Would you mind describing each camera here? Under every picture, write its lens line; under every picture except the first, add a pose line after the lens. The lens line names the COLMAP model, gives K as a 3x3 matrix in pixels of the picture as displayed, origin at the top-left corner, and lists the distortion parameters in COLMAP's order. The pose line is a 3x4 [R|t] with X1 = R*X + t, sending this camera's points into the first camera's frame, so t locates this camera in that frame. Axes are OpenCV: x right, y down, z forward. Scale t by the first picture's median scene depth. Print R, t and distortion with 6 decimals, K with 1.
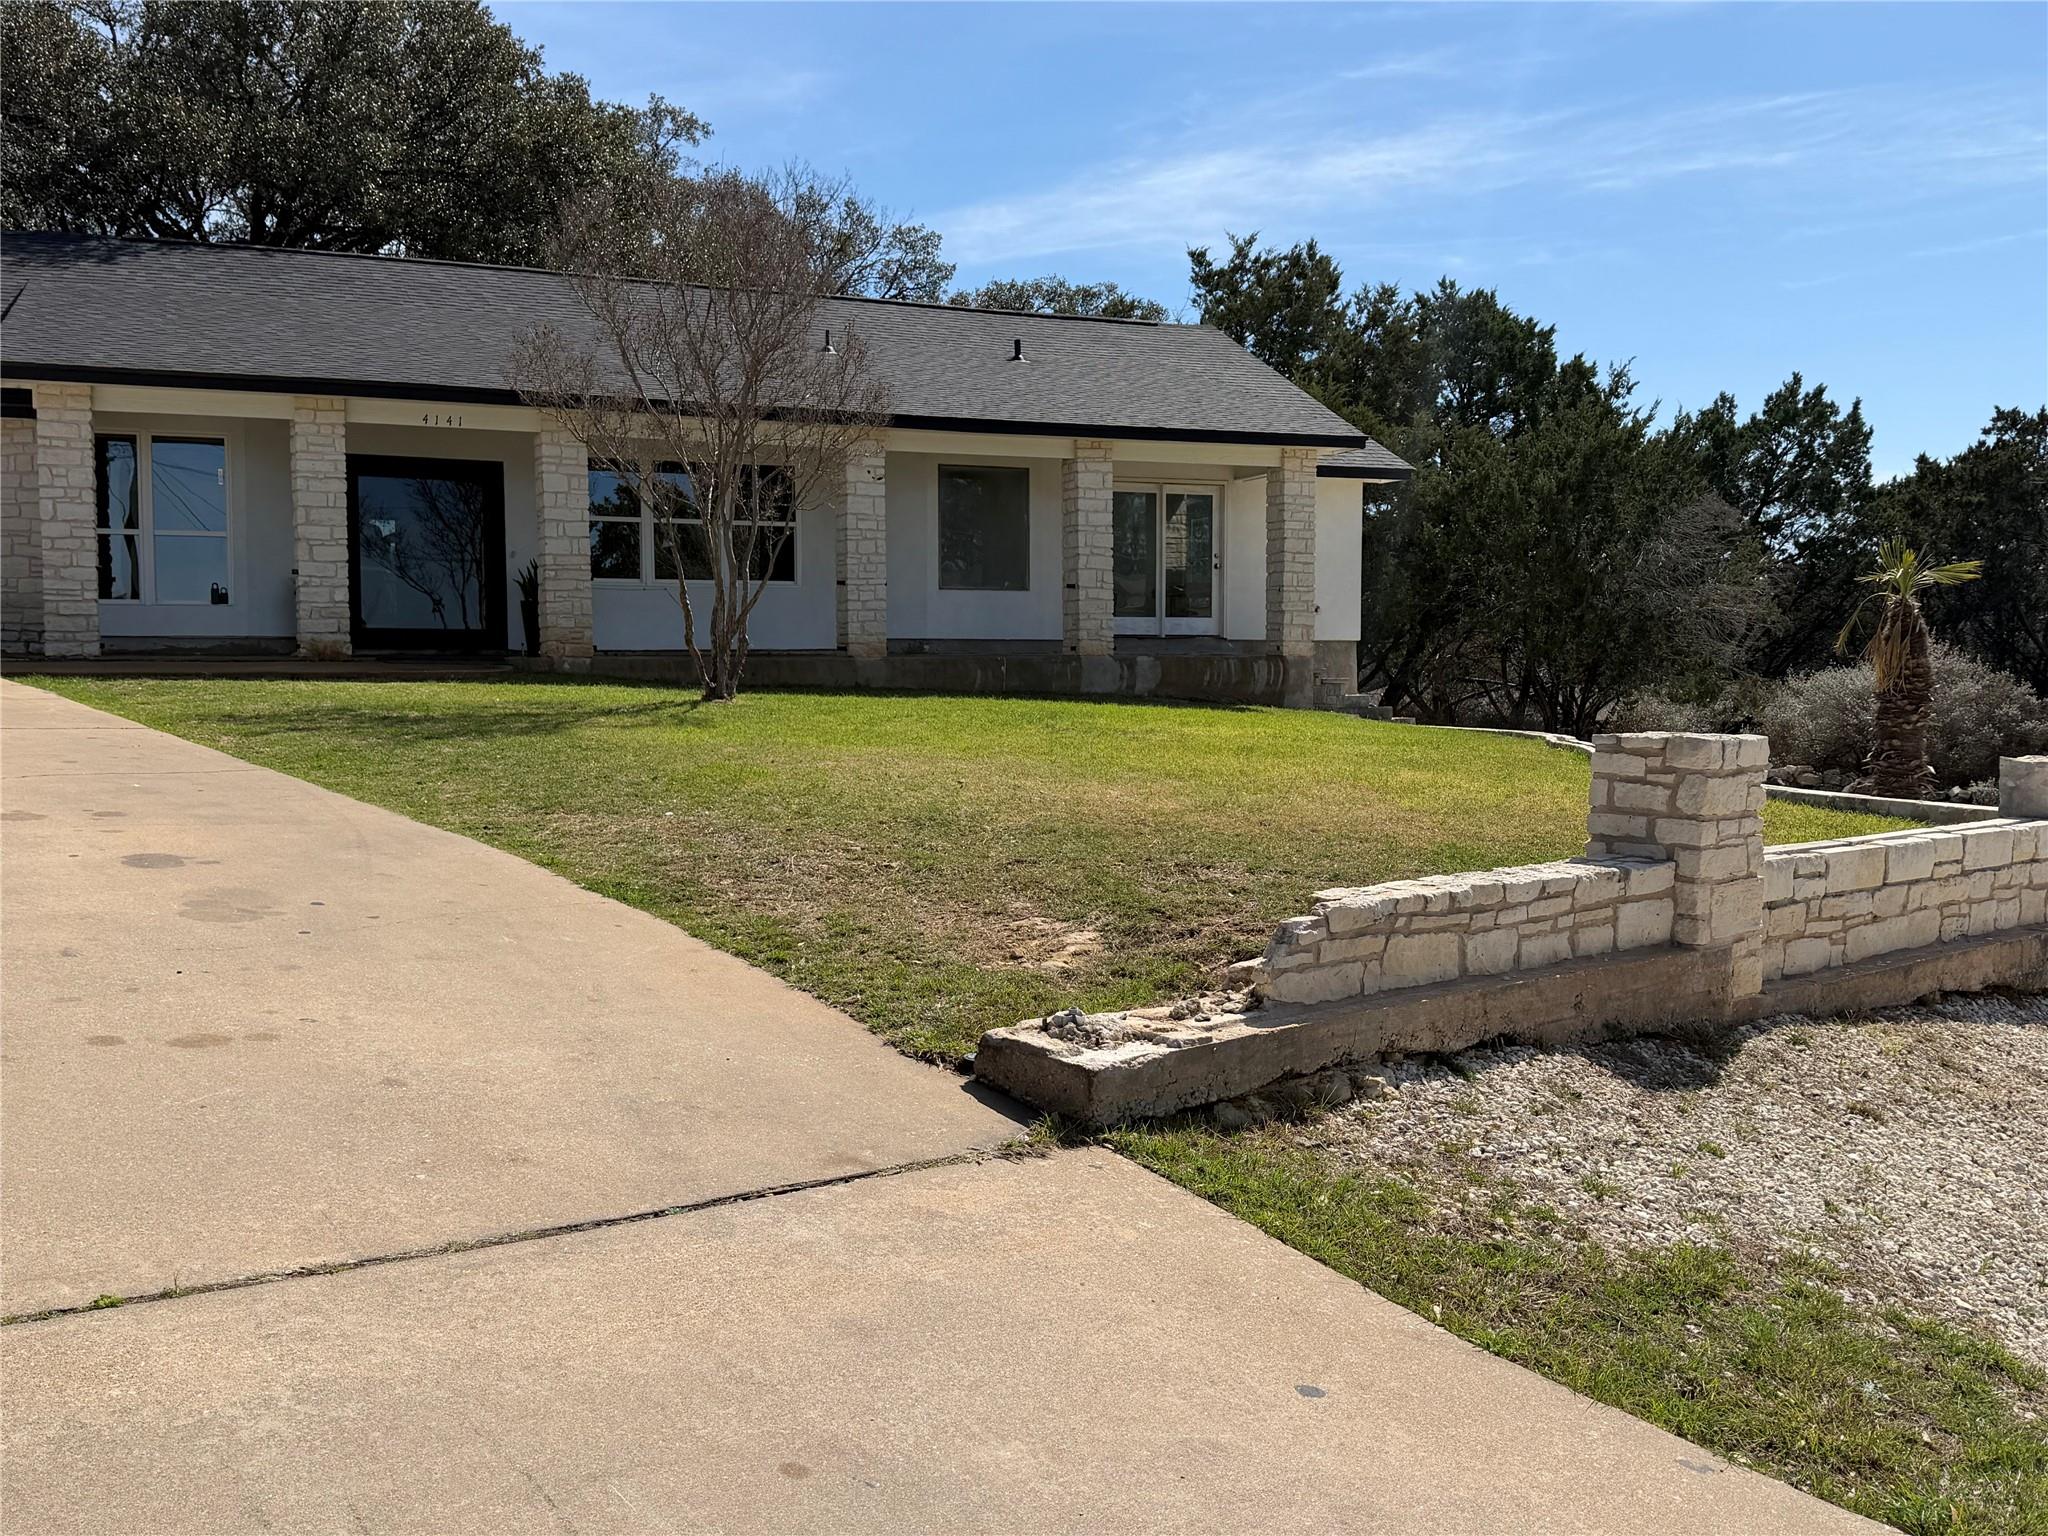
lens RADIAL K [[1931.2, 0, 1026.6], [0, 1931.2, 763.4], [0, 0, 1]] dist [0.015071, 0.000000]
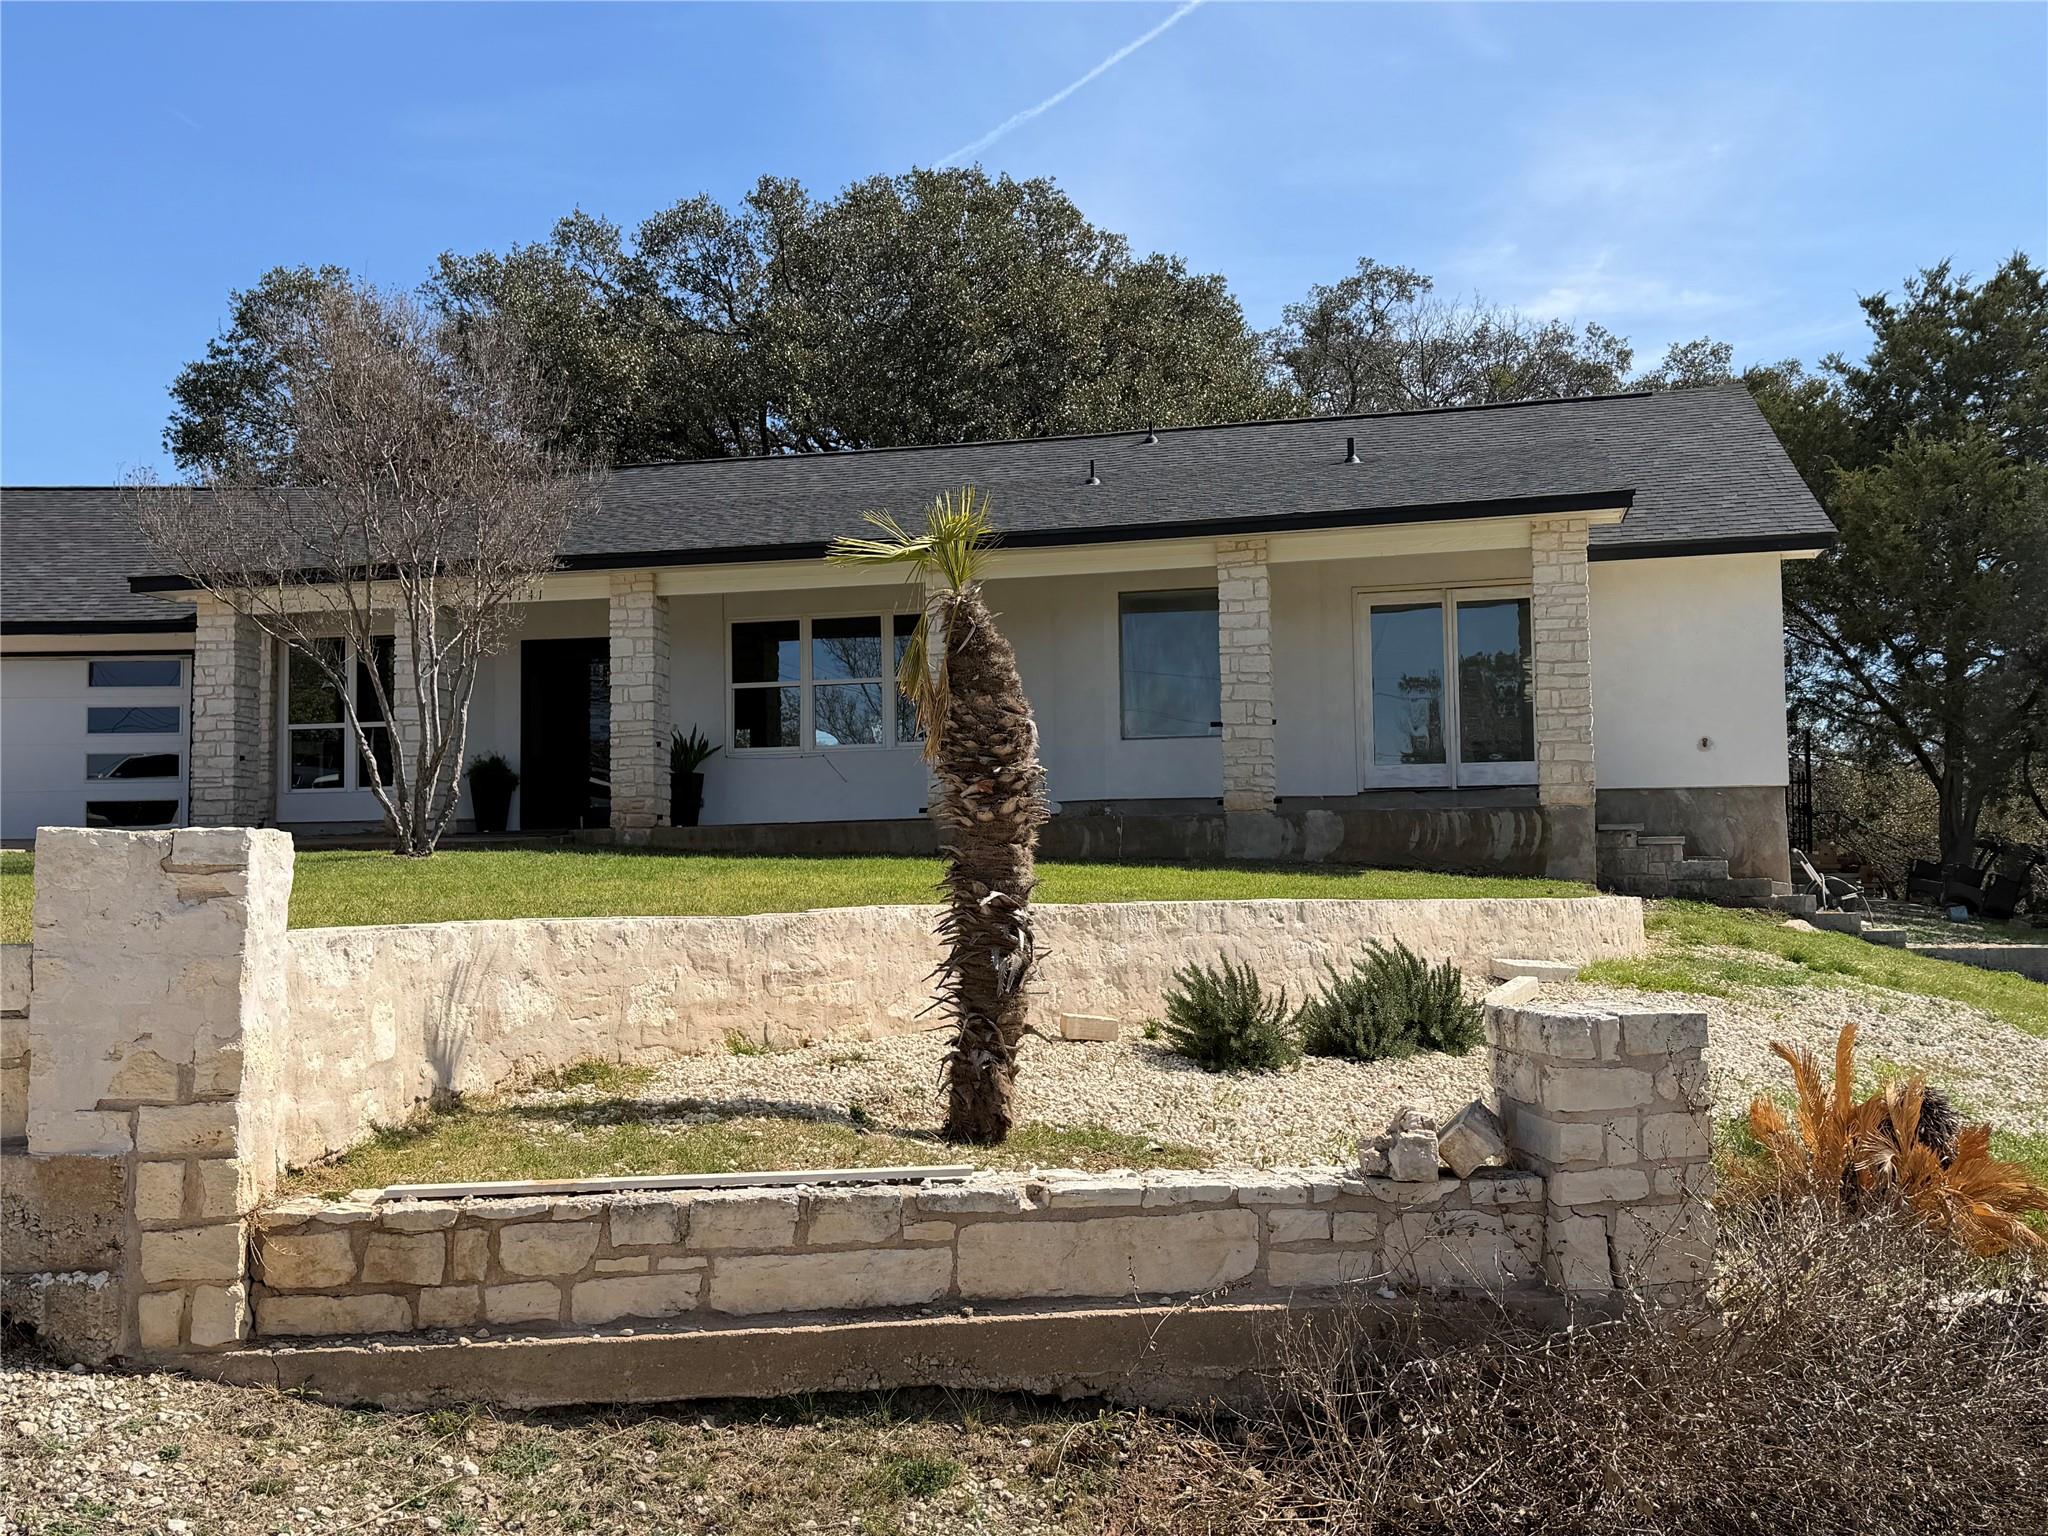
lens RADIAL K [[1931.3, 0, 1024.1], [0, 1931.3, 772.5], [0, 0, 1]] dist [0.019799, 0.000000]
pose [[0.789323, -0.049178, -0.612006, 0.429954], [-0.020196, 0.994168, -0.105934, 0.012503], [0.613647, 0.095976, 0.783726, 0.324488]]
